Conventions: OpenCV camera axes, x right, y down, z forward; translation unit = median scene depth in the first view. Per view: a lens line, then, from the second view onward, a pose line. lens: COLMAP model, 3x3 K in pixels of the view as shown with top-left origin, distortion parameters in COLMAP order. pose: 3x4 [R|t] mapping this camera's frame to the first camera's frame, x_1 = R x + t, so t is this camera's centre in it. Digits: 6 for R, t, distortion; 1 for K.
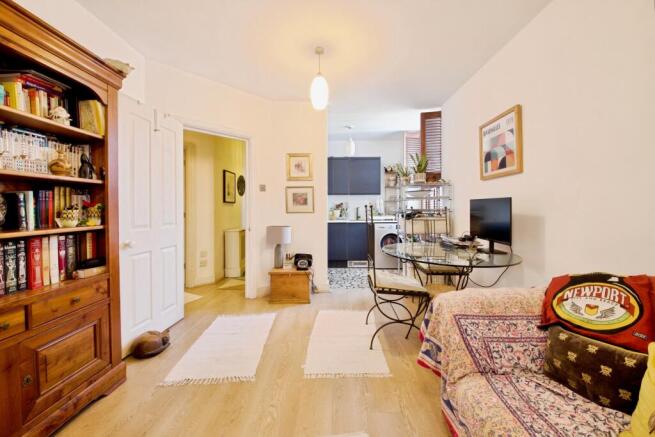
lens RADIAL K [[253.4, 0, 336.9], [0, 253.4, 216.1], [0, 0, 1]] dist [-0.000017, -0.012316]
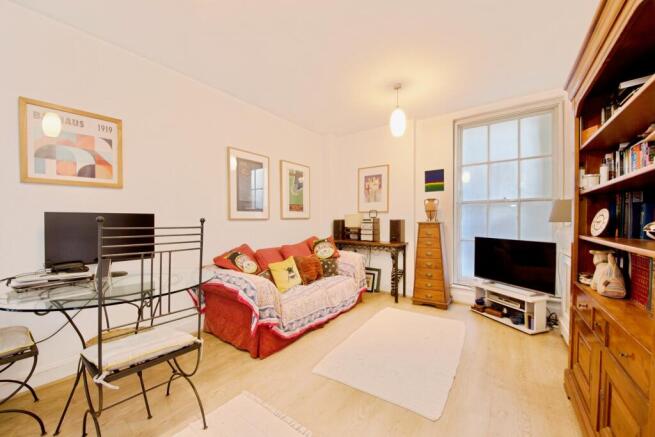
lens RADIAL K [[263.2, 0, 327.5], [0, 263.2, 218.5], [0, 0, 1]] dist [0.000350, -0.000308]
pose [[-0.833231, -0.000978, 0.552924, -0.484834], [0.016749, 0.999495, 0.027008, -0.060494], [-0.552671, 0.031765, -0.832794, 1.276078]]
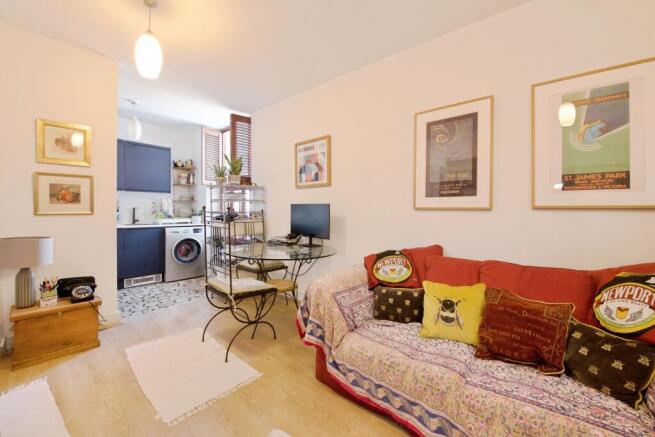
lens RADIAL K [[263.2, 0, 327.5], [0, 263.2, 218.5], [0, 0, 1]] dist [0.000350, -0.000308]
pose [[0.649987, -0.009894, 0.759881, -0.325372], [0.008759, 0.999946, 0.005527, -0.002781], [-0.759895, 0.003063, 0.650039, 0.079840]]
